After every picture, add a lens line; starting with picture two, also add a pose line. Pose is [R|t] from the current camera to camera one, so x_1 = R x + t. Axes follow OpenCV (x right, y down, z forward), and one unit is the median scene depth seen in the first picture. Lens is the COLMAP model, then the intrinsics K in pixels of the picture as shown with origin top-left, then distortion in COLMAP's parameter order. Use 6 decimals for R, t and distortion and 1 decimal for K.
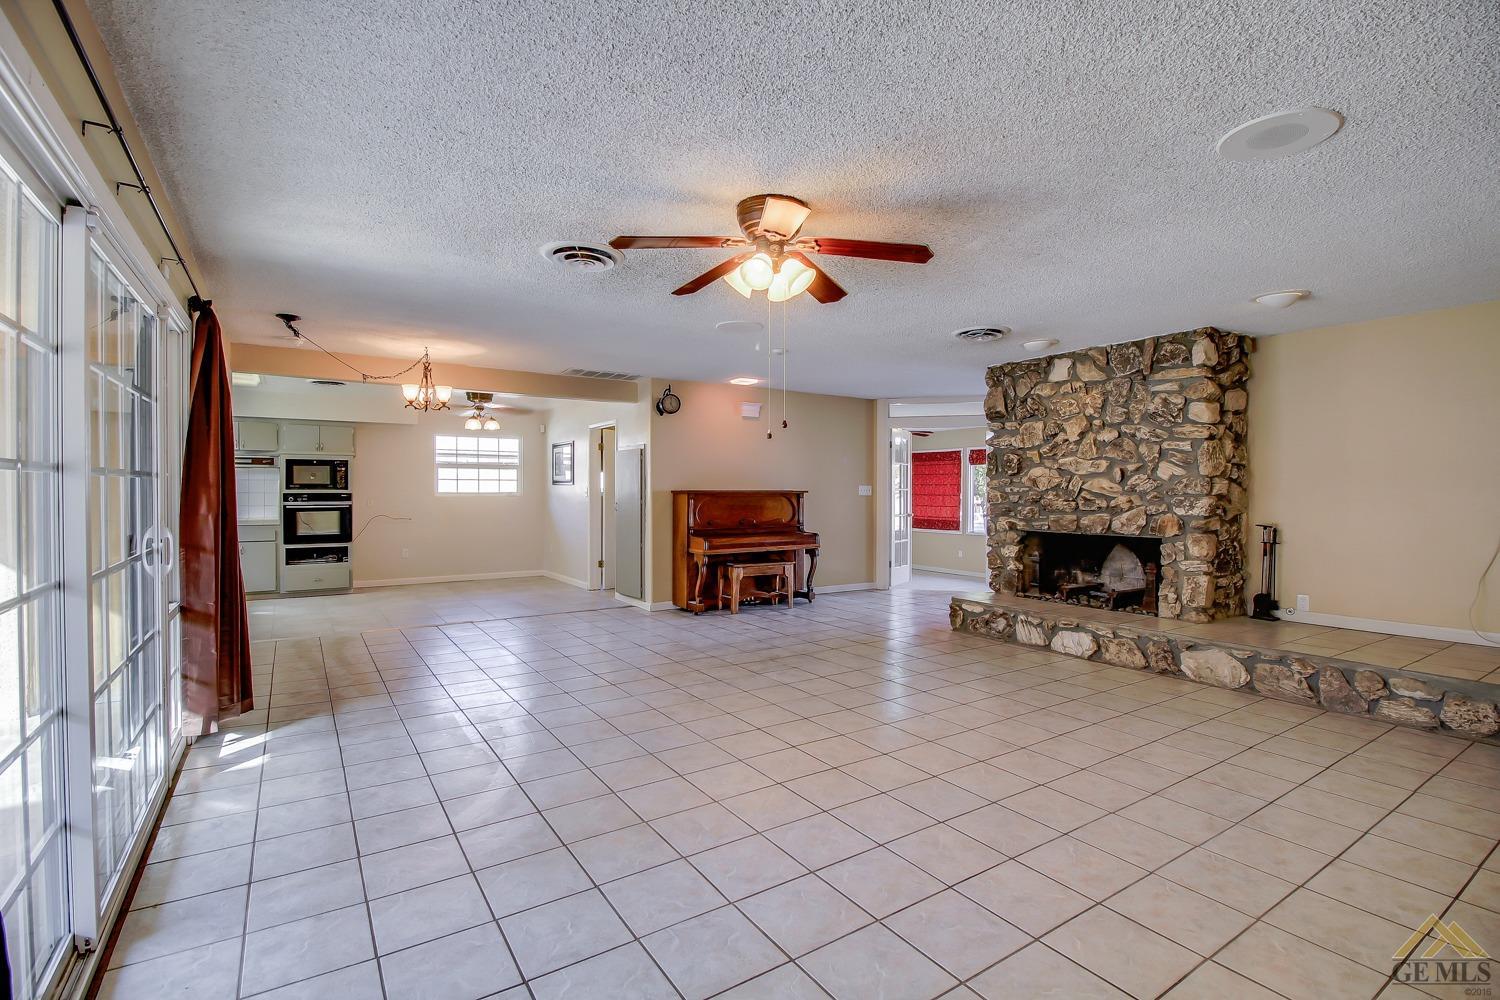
lens RADIAL K [[700.4, 0, 755.6], [0, 700.4, 496.8], [0, 0, 1]] dist [-0.001942, -0.000982]
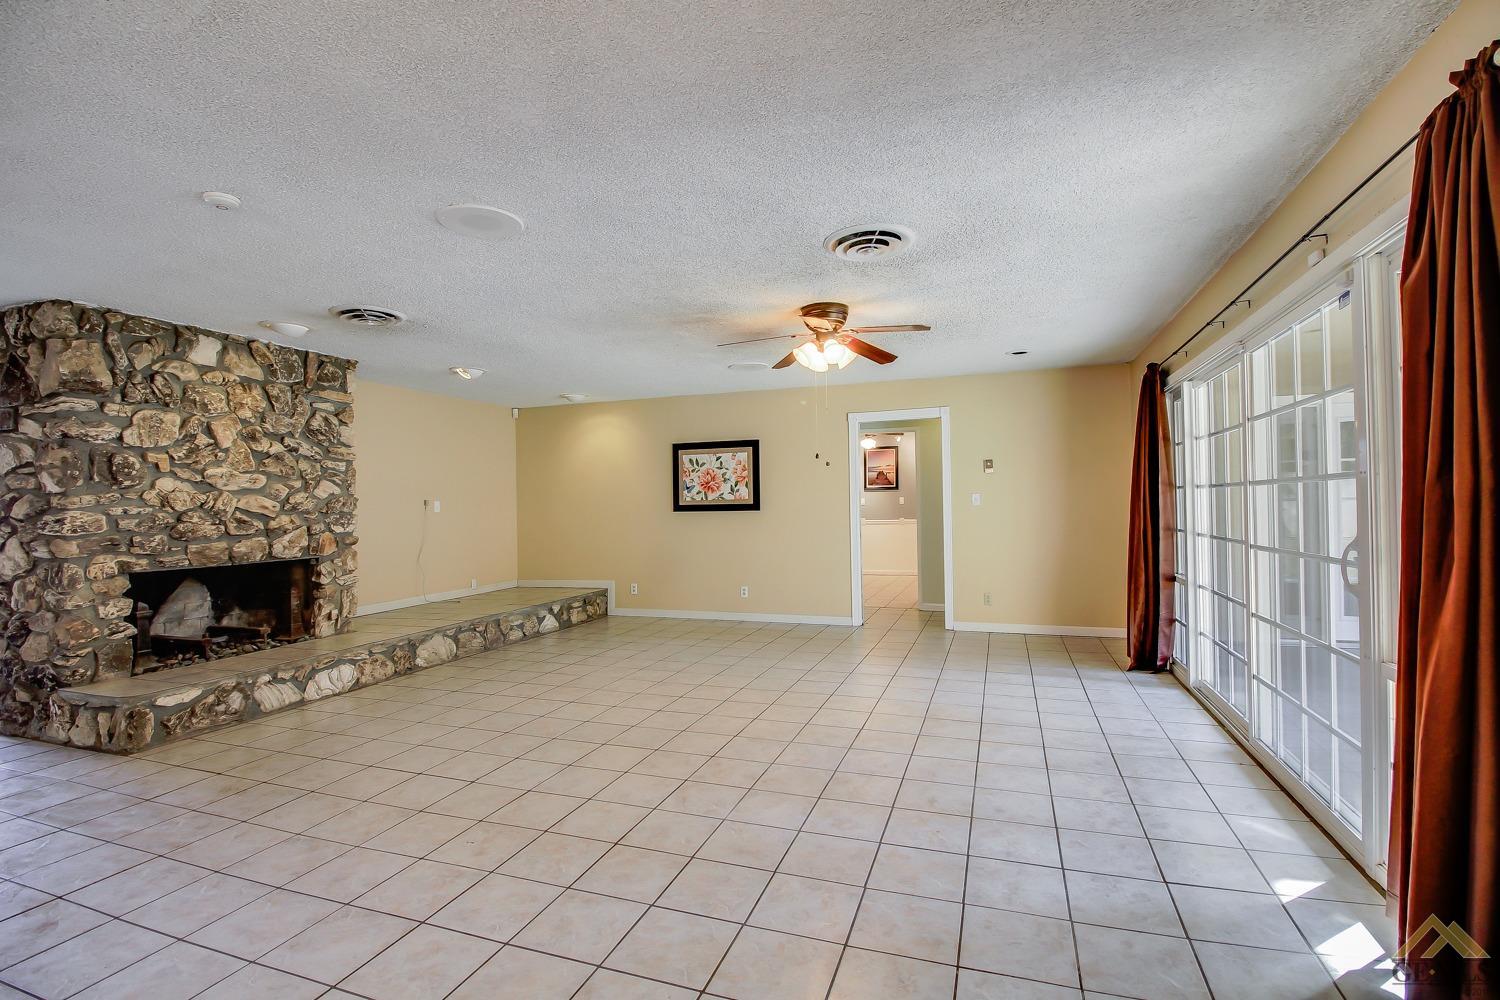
lens RADIAL K [[700.4, 0, 755.6], [0, 700.4, 496.8], [0, 0, 1]] dist [-0.001942, -0.000982]
pose [[-0.601144, 0.016701, 0.798966, -0.561906], [0.022643, 0.999736, -0.003861, -0.008525], [-0.798820, 0.015770, -0.601364, 1.067258]]
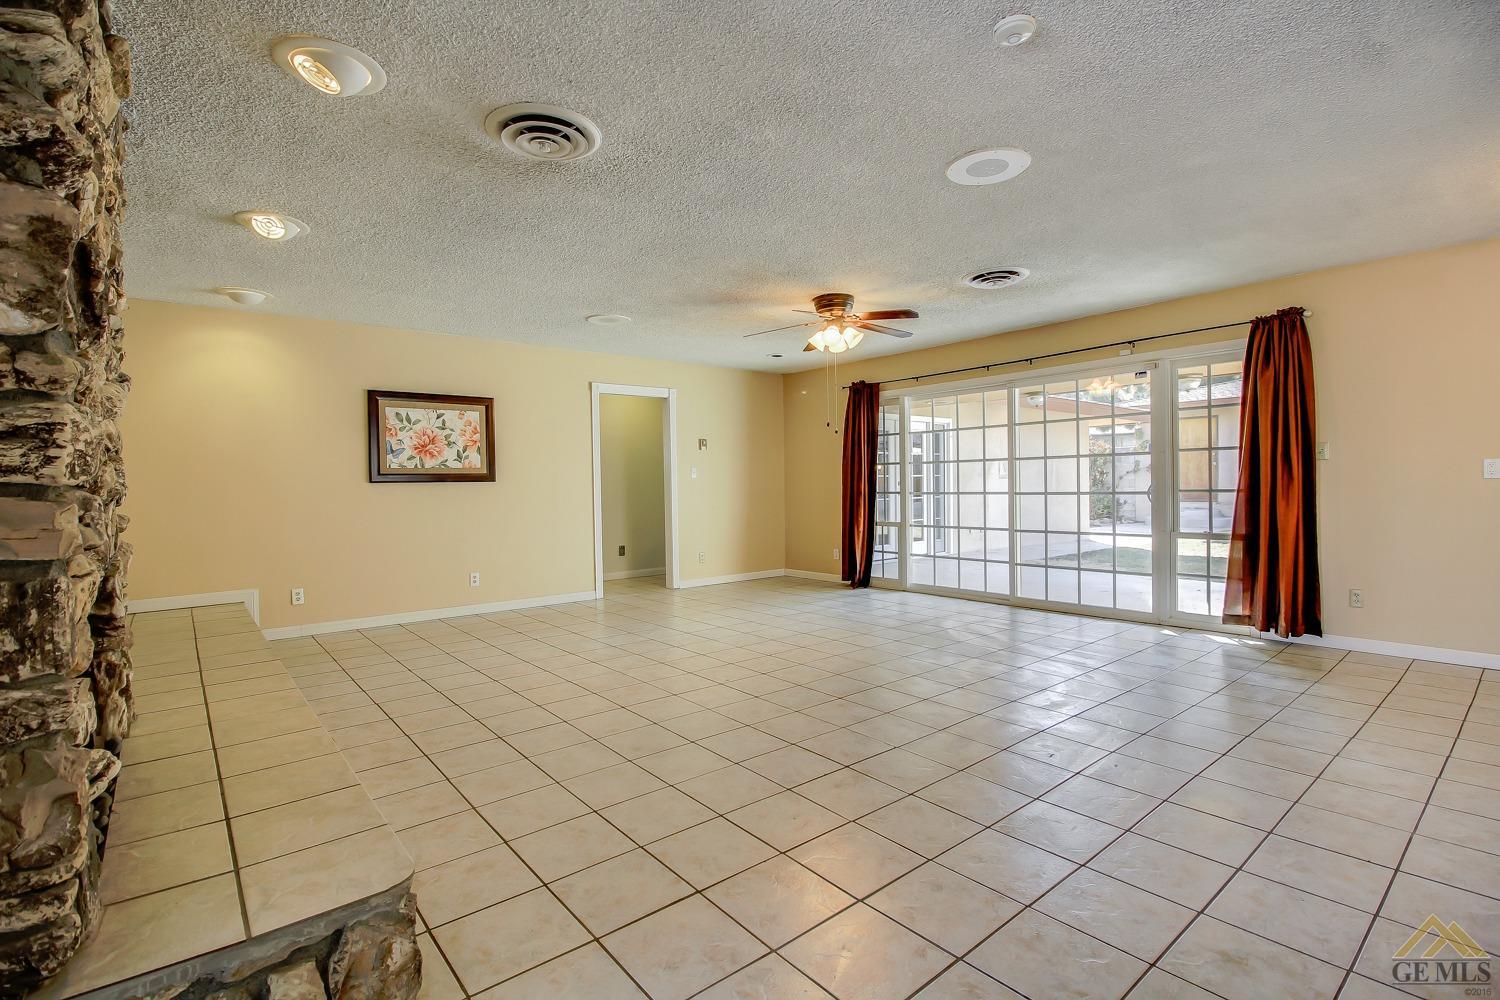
lens RADIAL K [[686.6, 0, 744.5], [0, 686.6, 492.9], [0, 0, 1]] dist [-0.001126, -0.000257]
pose [[-0.994426, 0.017606, -0.103956, 0.231889], [0.015405, 0.999641, 0.021934, 0.013543], [0.104304, 0.020211, -0.994340, 1.423560]]
